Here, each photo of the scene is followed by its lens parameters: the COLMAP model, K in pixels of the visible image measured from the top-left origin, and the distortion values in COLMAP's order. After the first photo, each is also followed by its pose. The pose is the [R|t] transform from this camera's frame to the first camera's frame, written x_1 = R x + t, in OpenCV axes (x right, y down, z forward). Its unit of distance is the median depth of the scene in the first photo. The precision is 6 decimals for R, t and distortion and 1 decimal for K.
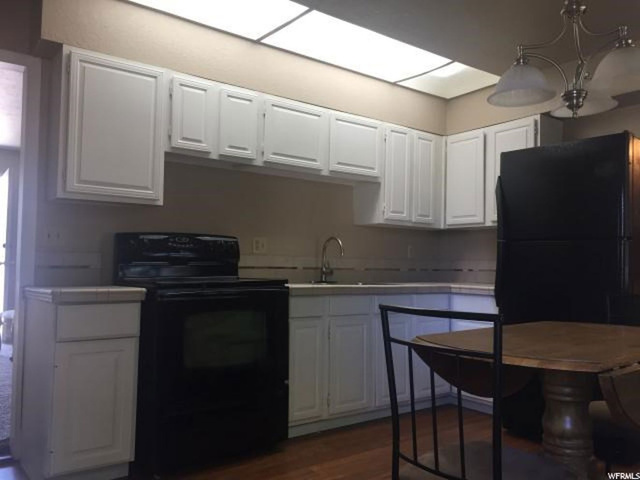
lens RADIAL K [[536.8, 0, 320.0], [0, 536.8, 240.0], [0, 0, 1]] dist [0.007673, -0.002036]
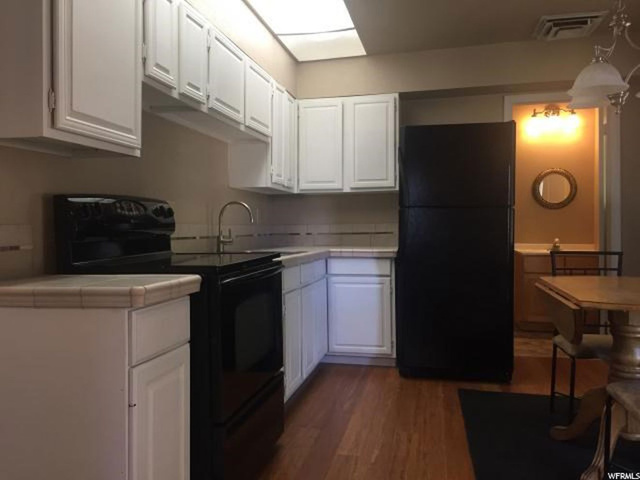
lens RADIAL K [[542.7, 0, 320.8], [0, 542.7, 232.7], [0, 0, 1]] dist [0.028581, -0.003053]
pose [[0.763709, -0.025173, 0.645070, -0.497192], [-0.016234, 0.998175, 0.058172, -0.009119], [-0.645356, -0.054899, 0.761906, 0.252253]]
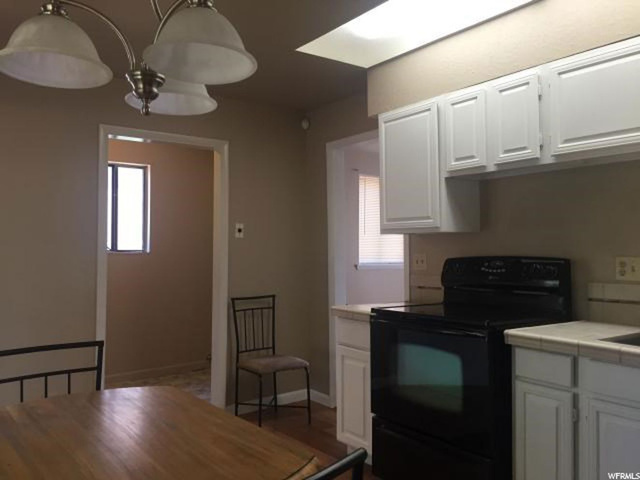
lens RADIAL K [[536.8, 0, 320.0], [0, 536.8, 240.0], [0, 0, 1]] dist [0.007673, -0.002036]
pose [[-0.054580, -0.022409, -0.998258, 0.621071], [0.050807, 0.998391, -0.025190, -0.030871], [0.997216, -0.052093, -0.053354, 0.704526]]
